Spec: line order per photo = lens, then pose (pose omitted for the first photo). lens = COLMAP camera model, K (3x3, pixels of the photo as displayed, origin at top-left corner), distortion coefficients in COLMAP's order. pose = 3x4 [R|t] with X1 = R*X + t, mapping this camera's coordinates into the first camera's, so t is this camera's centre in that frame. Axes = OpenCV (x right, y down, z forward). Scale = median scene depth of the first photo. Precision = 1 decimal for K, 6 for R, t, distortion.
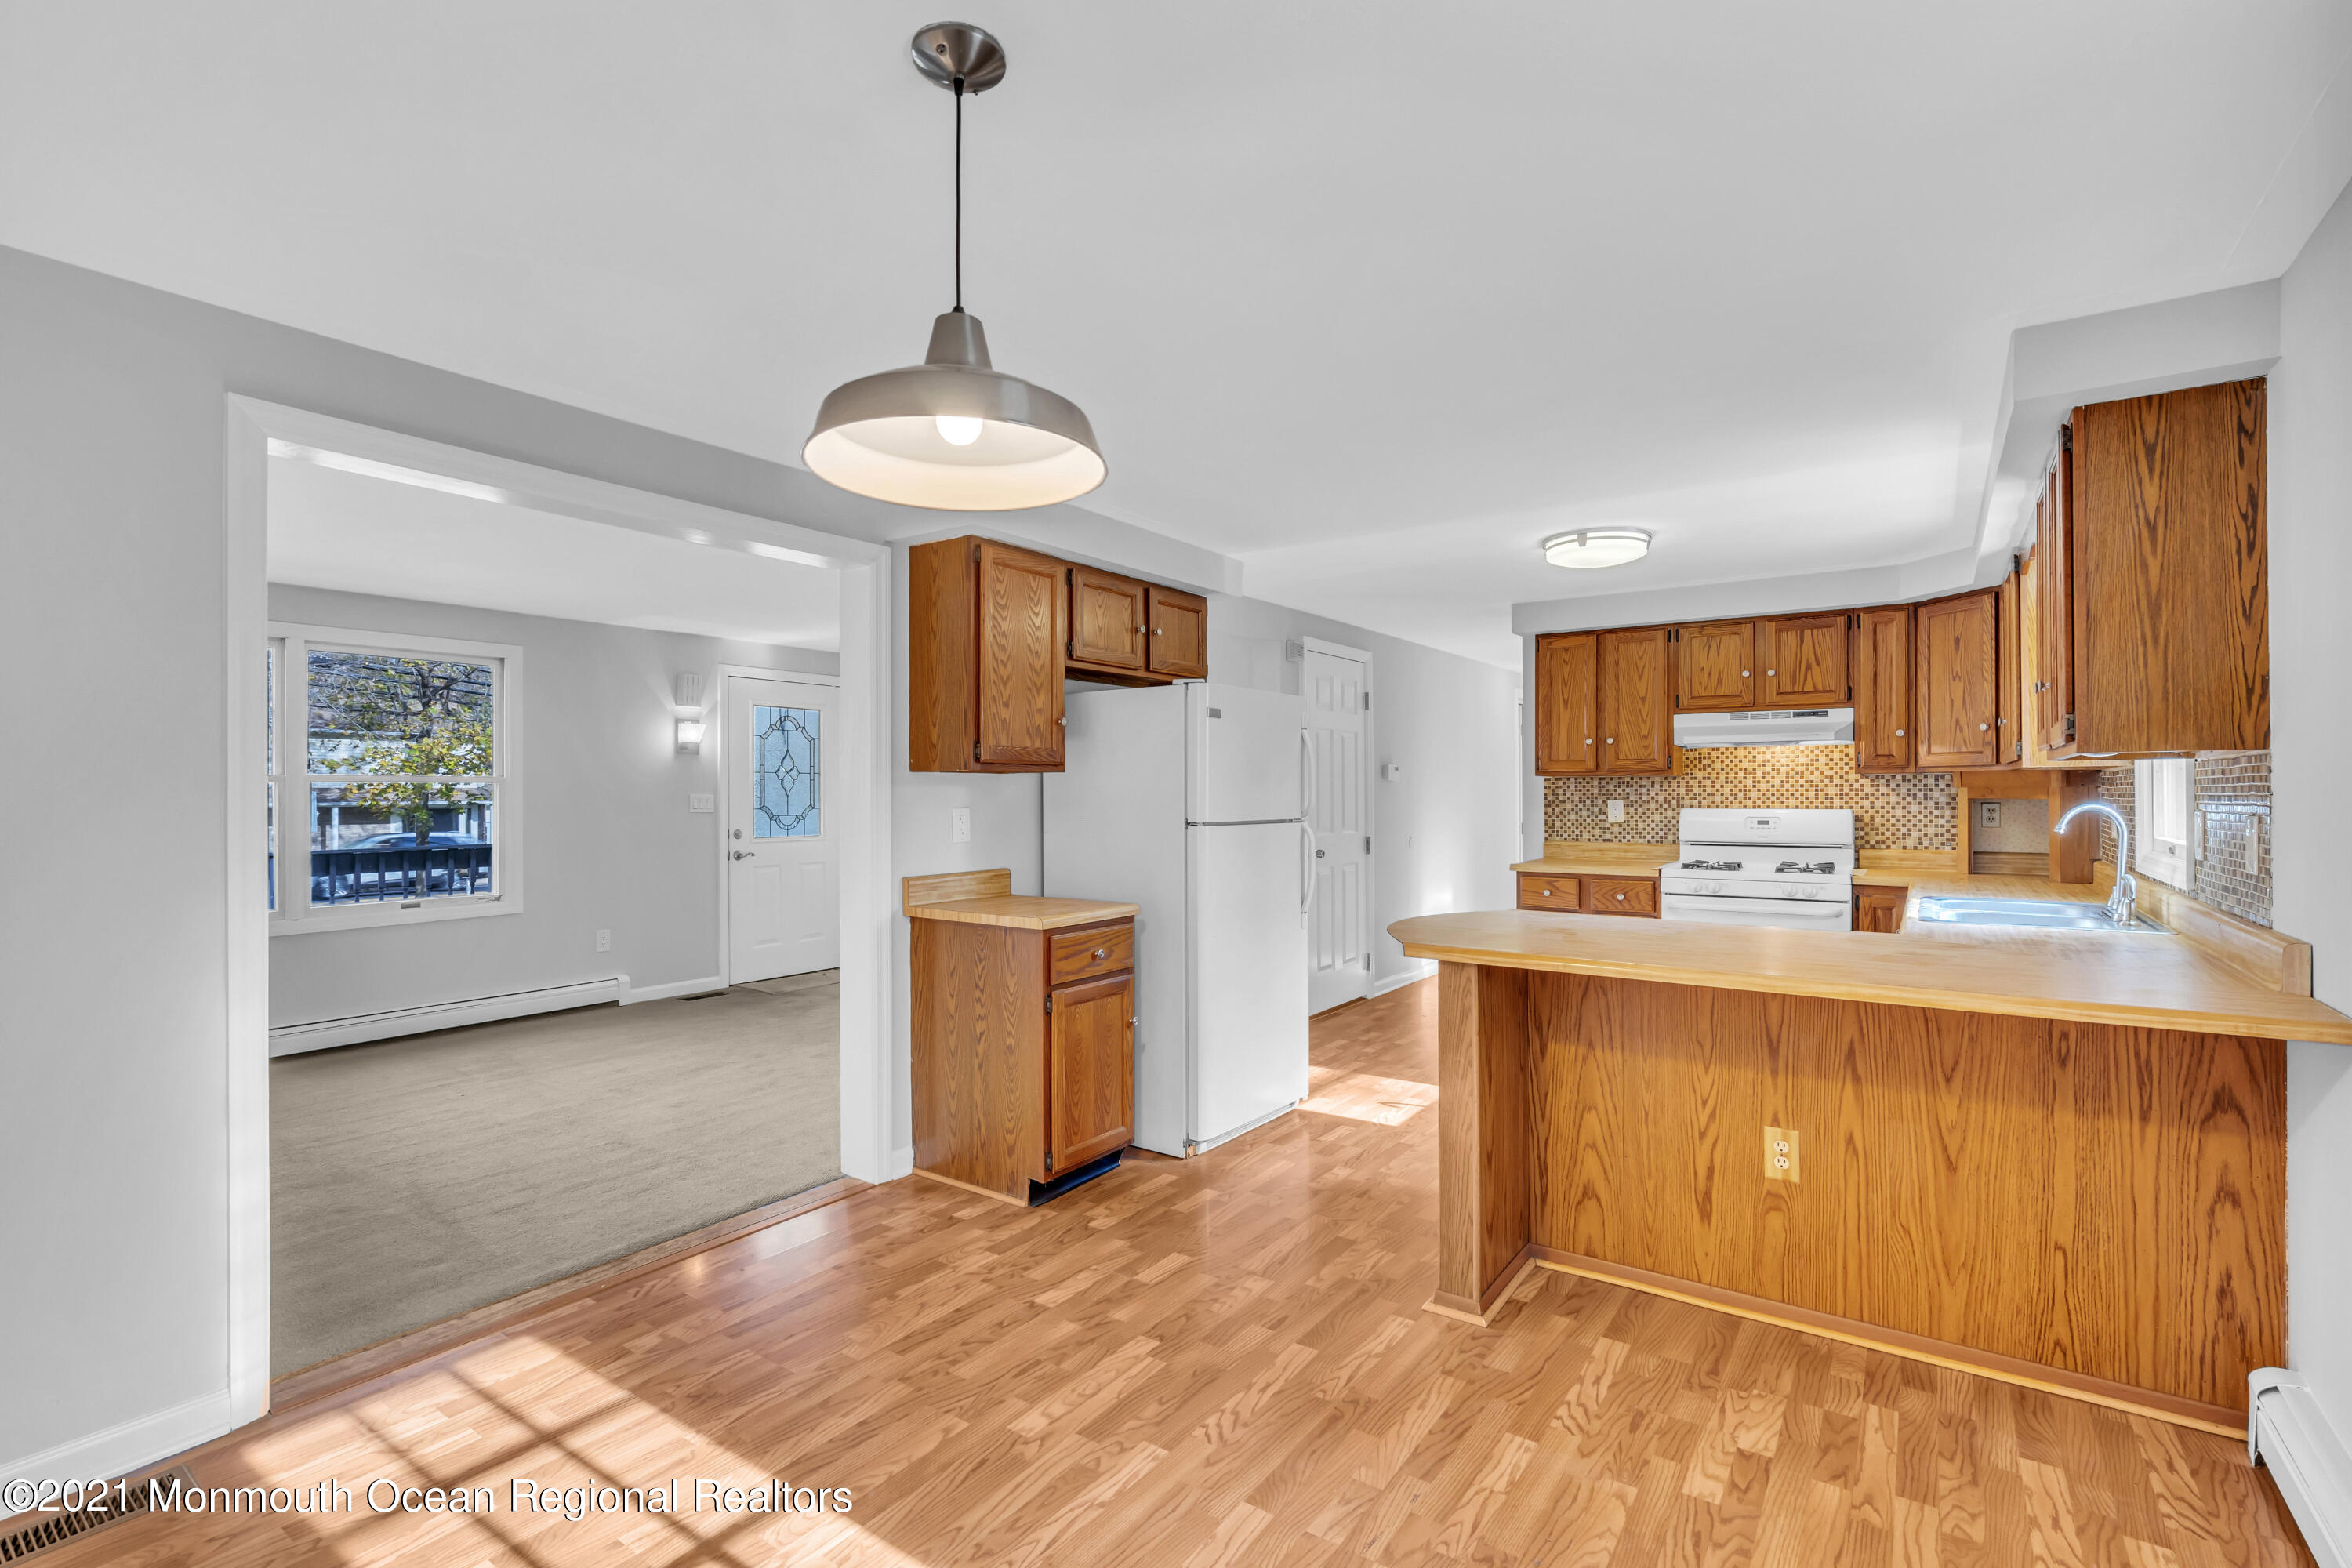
lens RADIAL K [[1064.0, 0, 1177.0], [0, 1064.0, 788.9], [0, 0, 1]] dist [-0.003901, 0.001244]
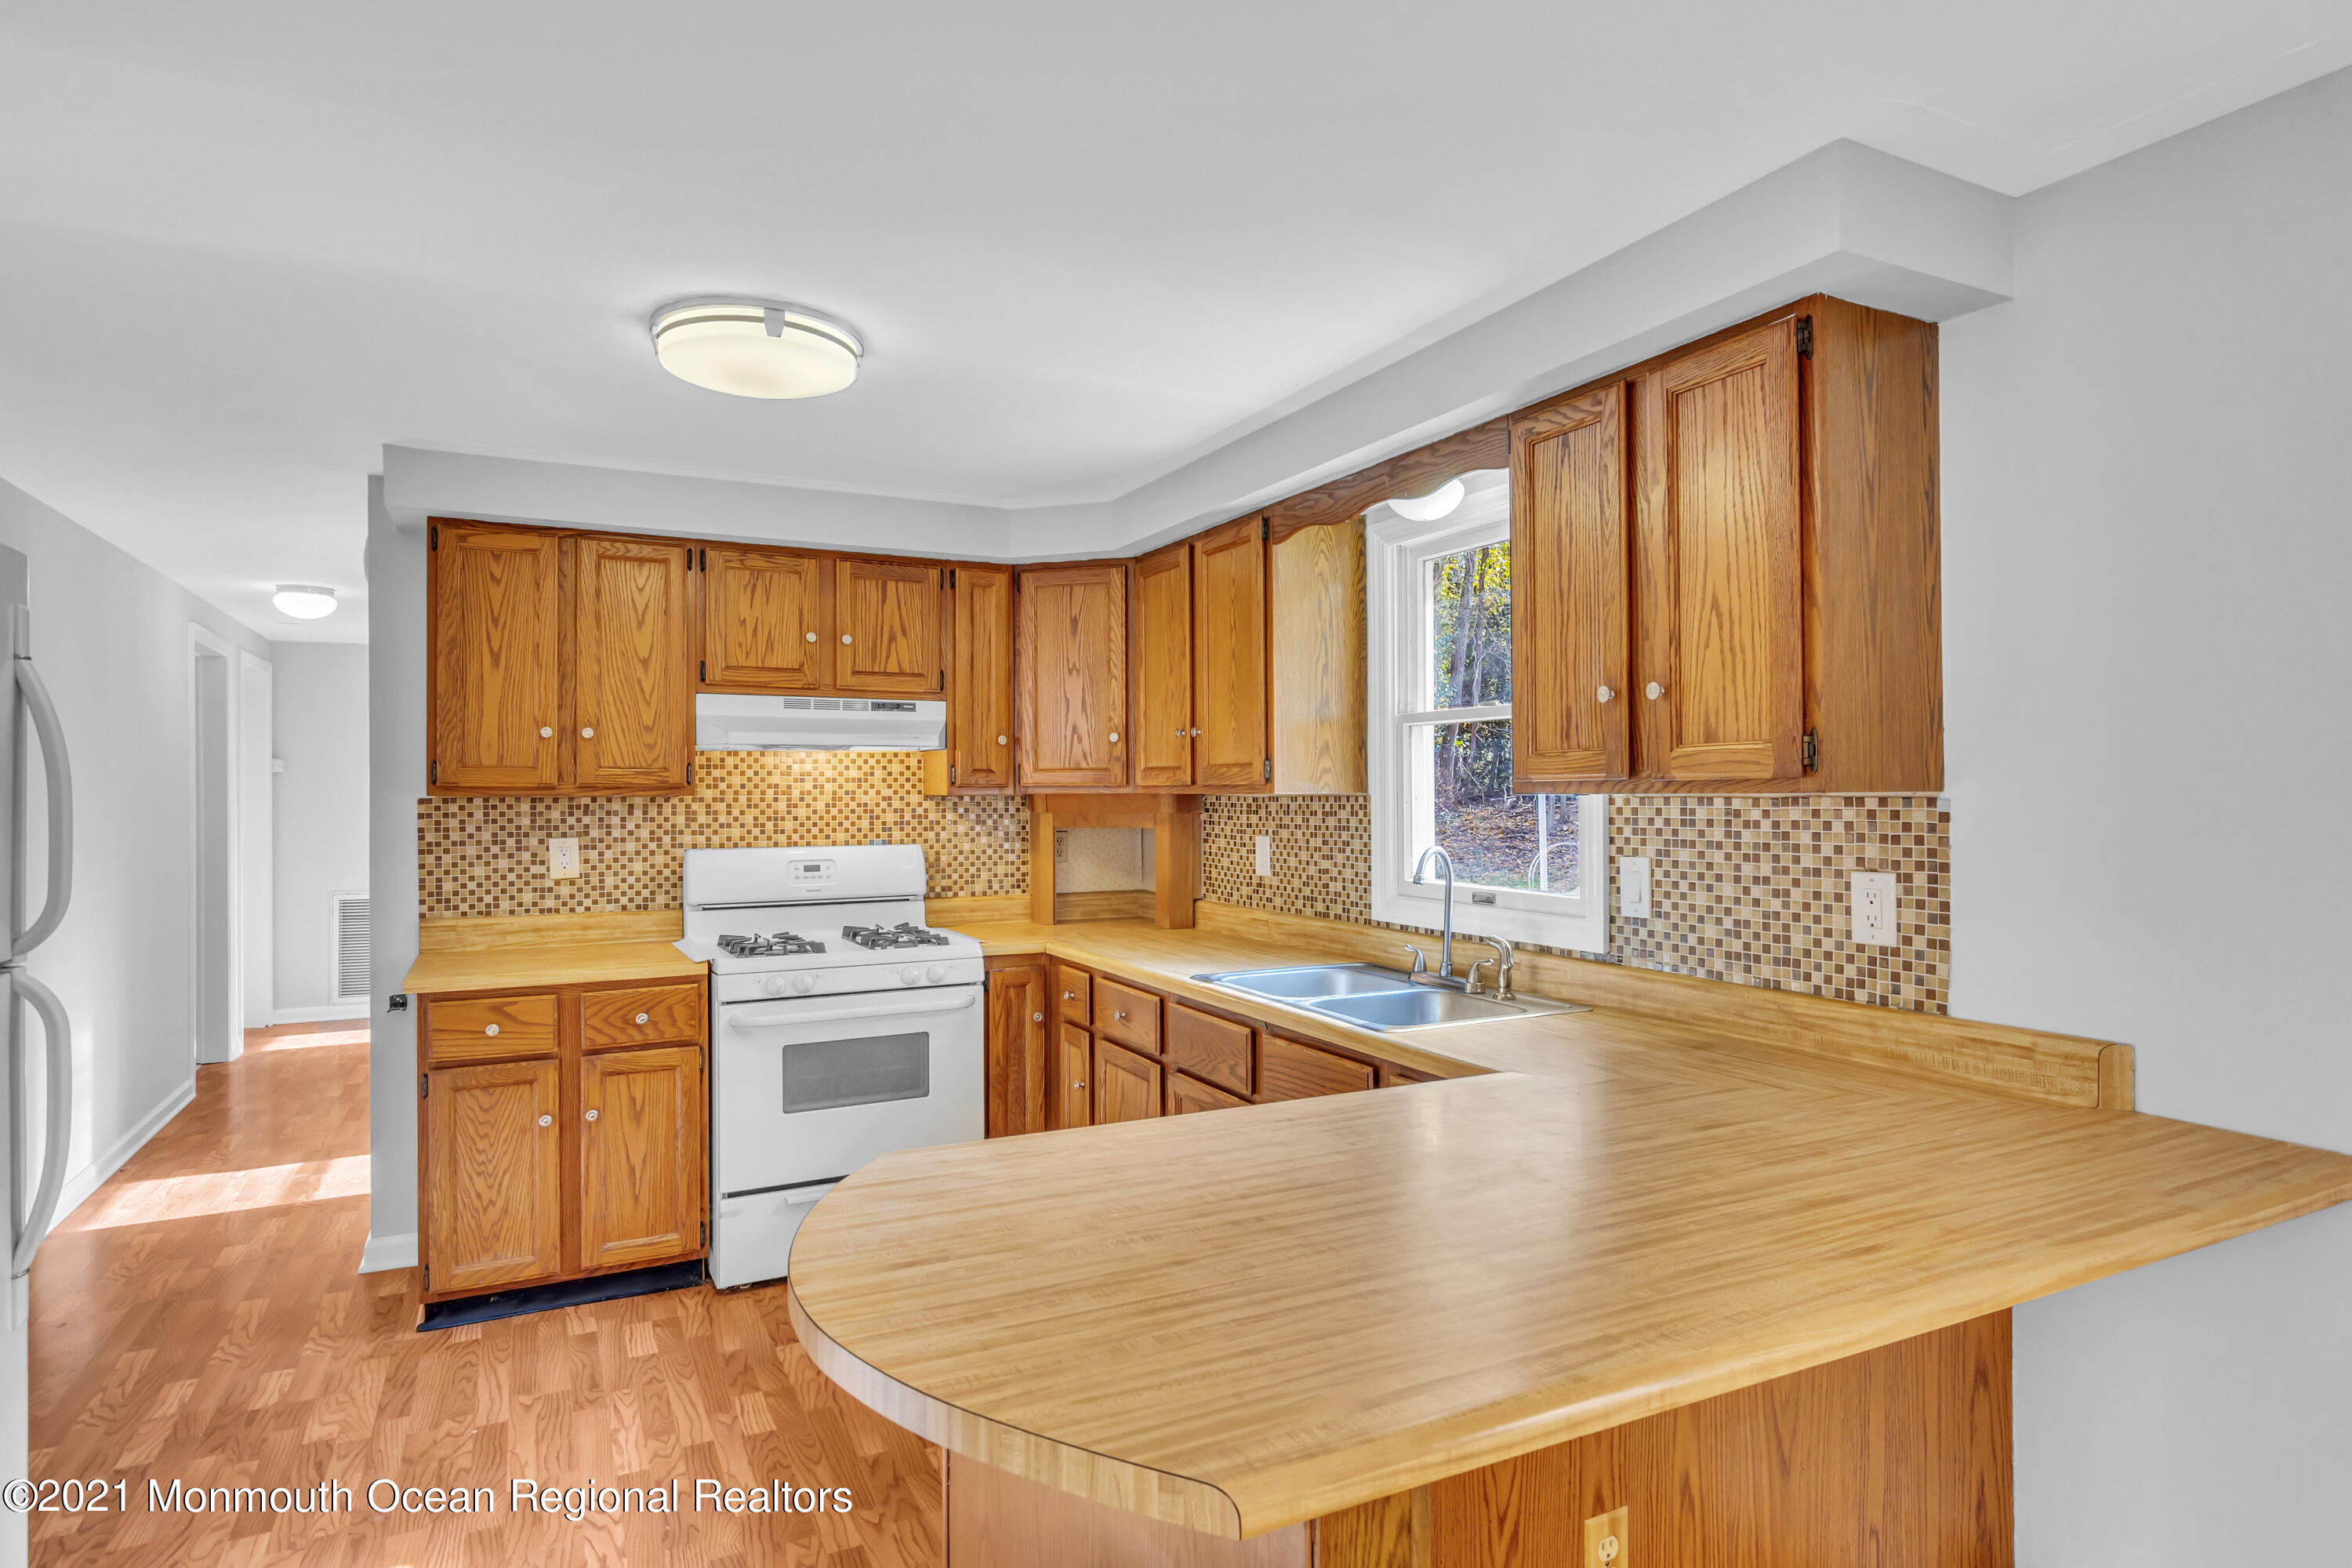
lens RADIAL K [[1280.0, 0, 1178.6], [0, 1280.0, 788.4], [0, 0, 1]] dist [0.004906, 0.001305]
pose [[0.463985, 0.003059, 0.885838, -0.049970], [-0.000292, 0.999995, -0.003301, -0.018736], [-0.885843, 0.001273, 0.463984, 0.546612]]
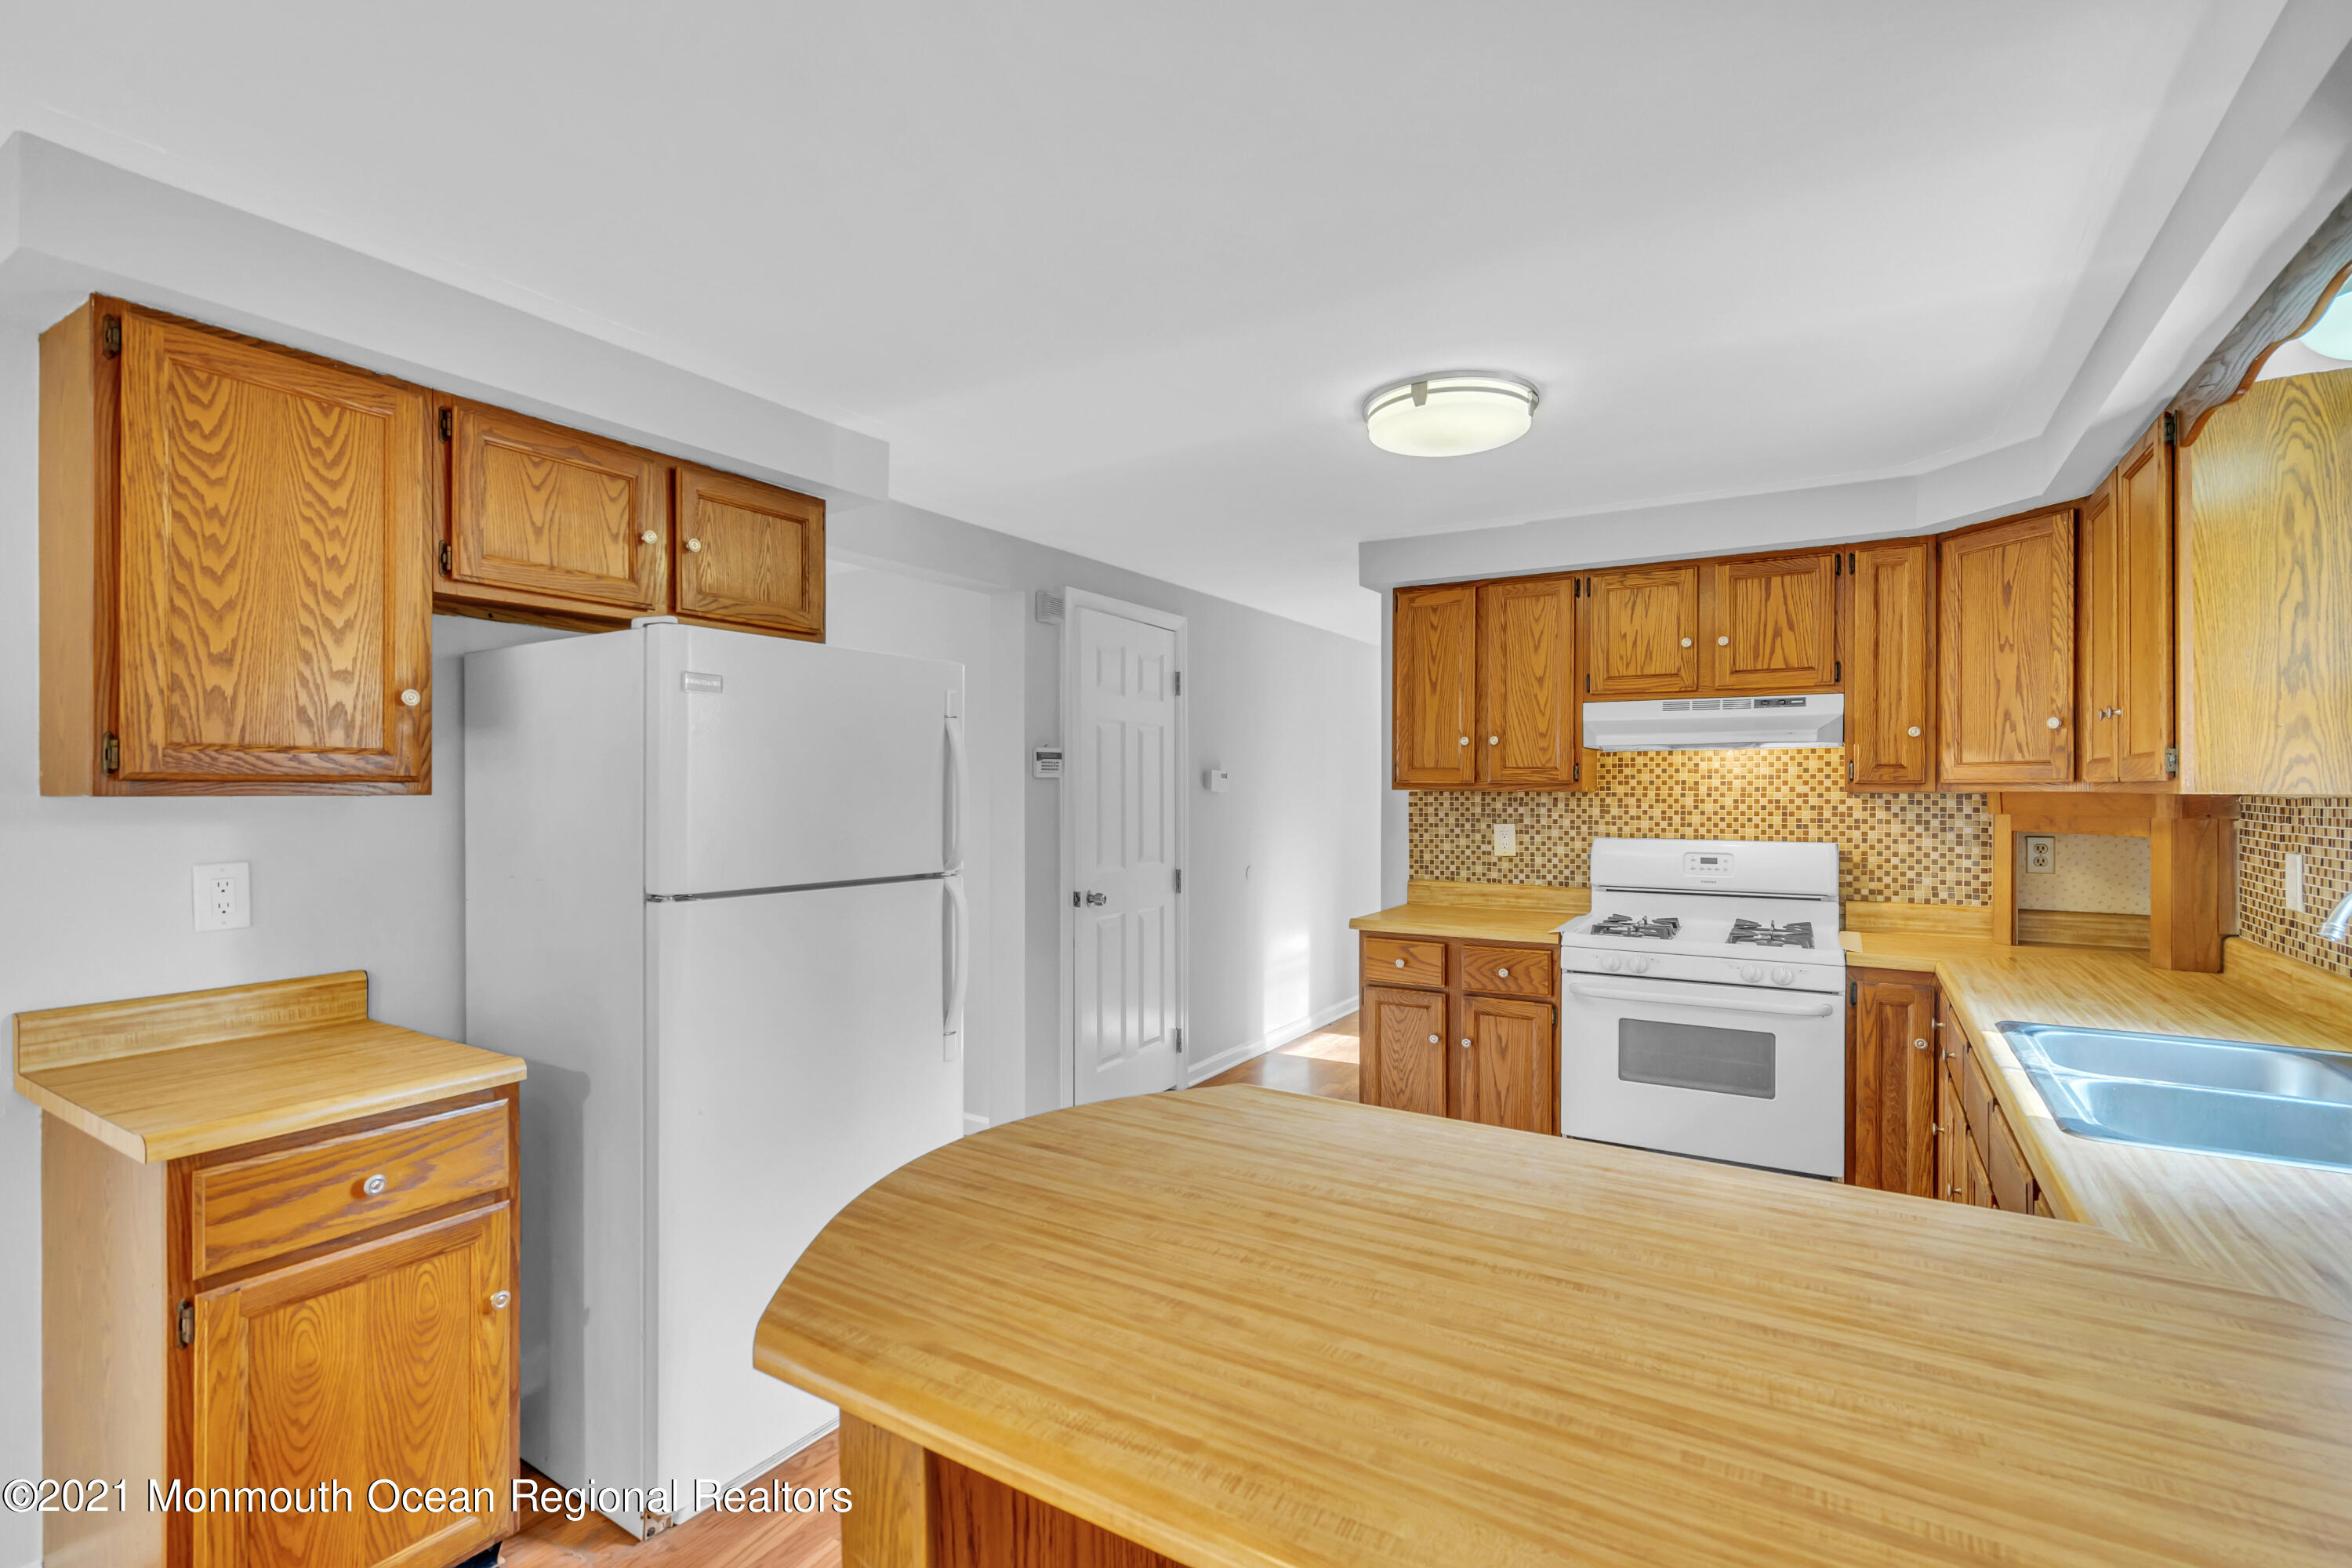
lens RADIAL K [[1077.0, 0, 1177.8], [0, 1077.0, 788.7], [0, 0, 1]] dist [-0.001571, 0.000803]
pose [[0.998145, 0.003781, 0.060758, 0.207856], [-0.003994, 0.999986, 0.003377, -0.020041], [-0.060744, -0.003614, 0.998147, 0.407713]]
